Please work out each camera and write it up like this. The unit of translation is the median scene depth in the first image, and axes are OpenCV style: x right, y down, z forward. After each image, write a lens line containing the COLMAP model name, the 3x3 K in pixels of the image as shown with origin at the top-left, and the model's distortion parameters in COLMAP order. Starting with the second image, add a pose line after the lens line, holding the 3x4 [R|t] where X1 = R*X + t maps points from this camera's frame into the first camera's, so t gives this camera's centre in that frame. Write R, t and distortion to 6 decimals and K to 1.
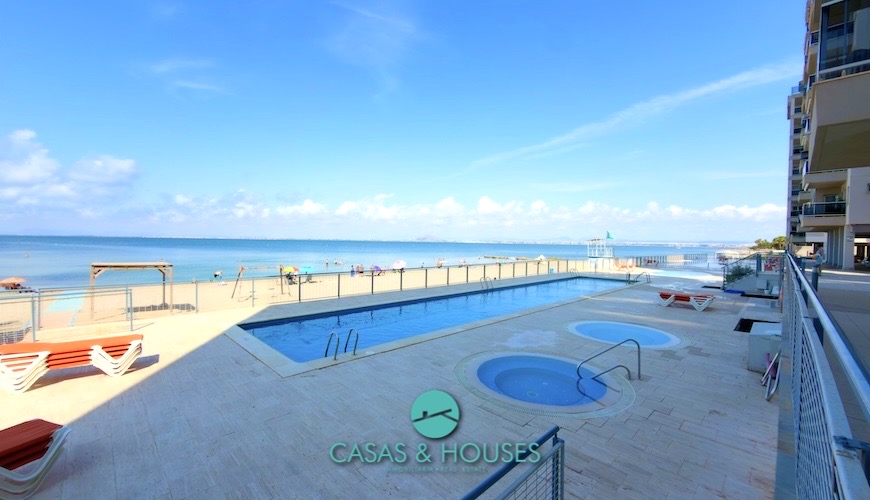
lens RADIAL K [[347.3, 0, 439.1], [0, 347.3, 251.7], [0, 0, 1]] dist [-0.003362, -0.000716]
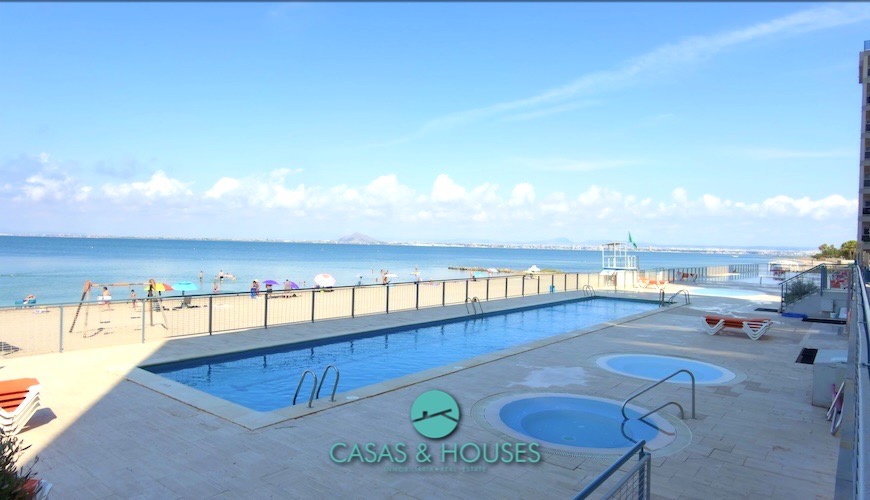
lens RADIAL K [[550.2, 0, 429.8], [0, 550.2, 253.3], [0, 0, 1]] dist [-0.010460, 0.009691]
pose [[0.992321, 0.007023, 0.123487, -0.084711], [-0.005699, 0.999922, -0.011070, -0.003477], [-0.123556, 0.010281, 0.992284, -0.091425]]
